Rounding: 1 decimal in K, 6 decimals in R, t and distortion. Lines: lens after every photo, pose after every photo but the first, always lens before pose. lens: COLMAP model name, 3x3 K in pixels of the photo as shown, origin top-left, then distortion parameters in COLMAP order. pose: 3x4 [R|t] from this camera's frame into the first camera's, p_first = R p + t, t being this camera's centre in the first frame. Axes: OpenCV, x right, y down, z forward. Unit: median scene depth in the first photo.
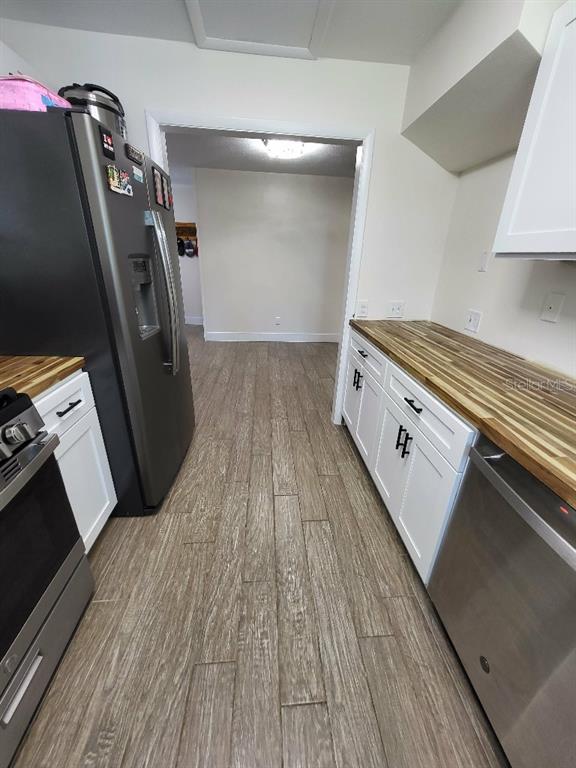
lens RADIAL K [[301.6, 0, 293.7], [0, 301.6, 376.4], [0, 0, 1]] dist [0.002756, -0.002298]
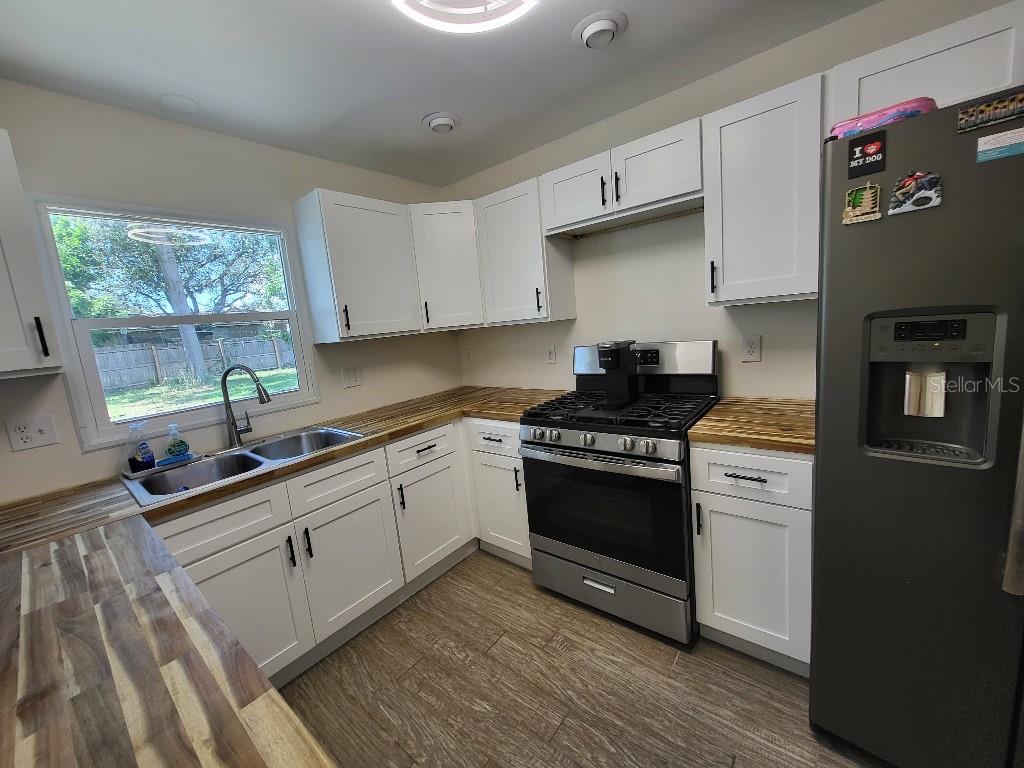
lens RADIAL K [[402.2, 0, 502.0], [0, 402.2, 377.3], [0, 0, 1]] dist [0.002756, -0.002298]
pose [[-0.709146, 0.126424, -0.693634, 0.505205], [-0.195914, 0.909718, 0.366103, -0.407793], [0.677296, 0.395513, -0.620355, 0.981667]]
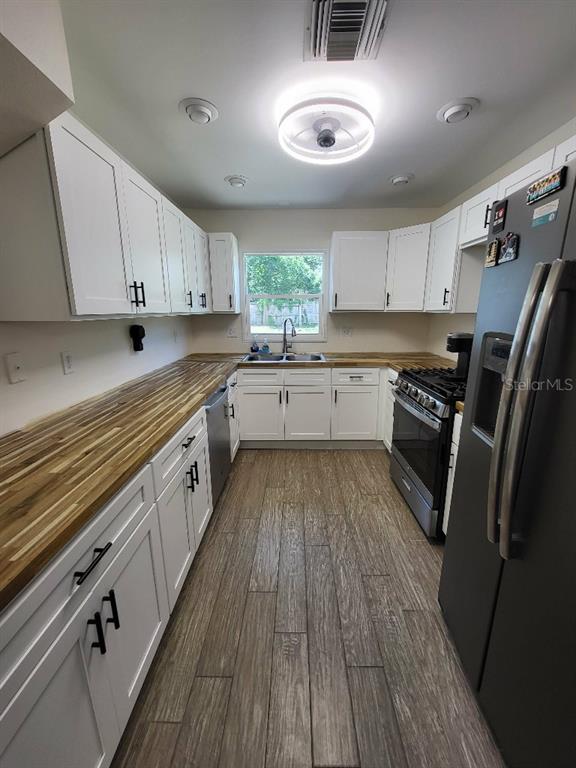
lens RADIAL K [[301.6, 0, 290.8], [0, 301.6, 375.3], [0, 0, 1]] dist [0.002756, -0.002298]
pose [[-0.993807, -0.054565, 0.096805, -0.084692], [0.009788, 0.824773, 0.565379, -0.737419], [-0.110692, 0.562825, -0.819131, 1.701756]]
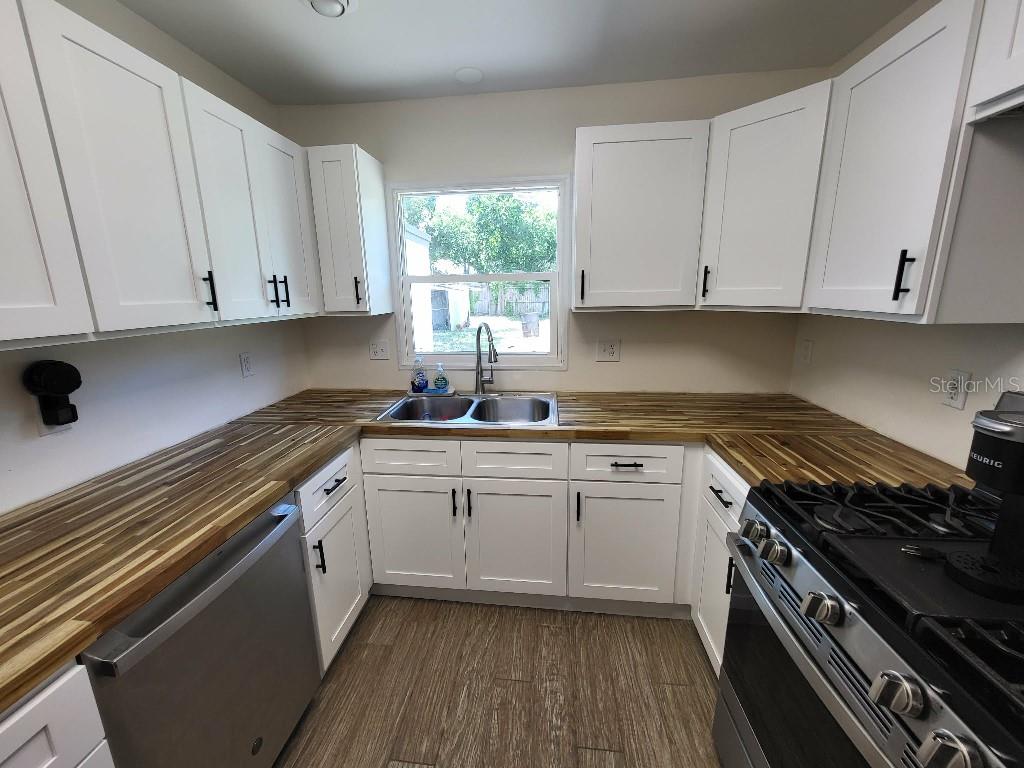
lens RADIAL K [[402.2, 0, 500.2], [0, 402.2, 378.8], [0, 0, 1]] dist [0.002756, -0.002298]
pose [[-0.977527, -0.064524, 0.200694, -0.191296], [0.060575, 0.825888, 0.560571, -0.436469], [-0.201921, 0.560130, -0.803419, 0.821183]]
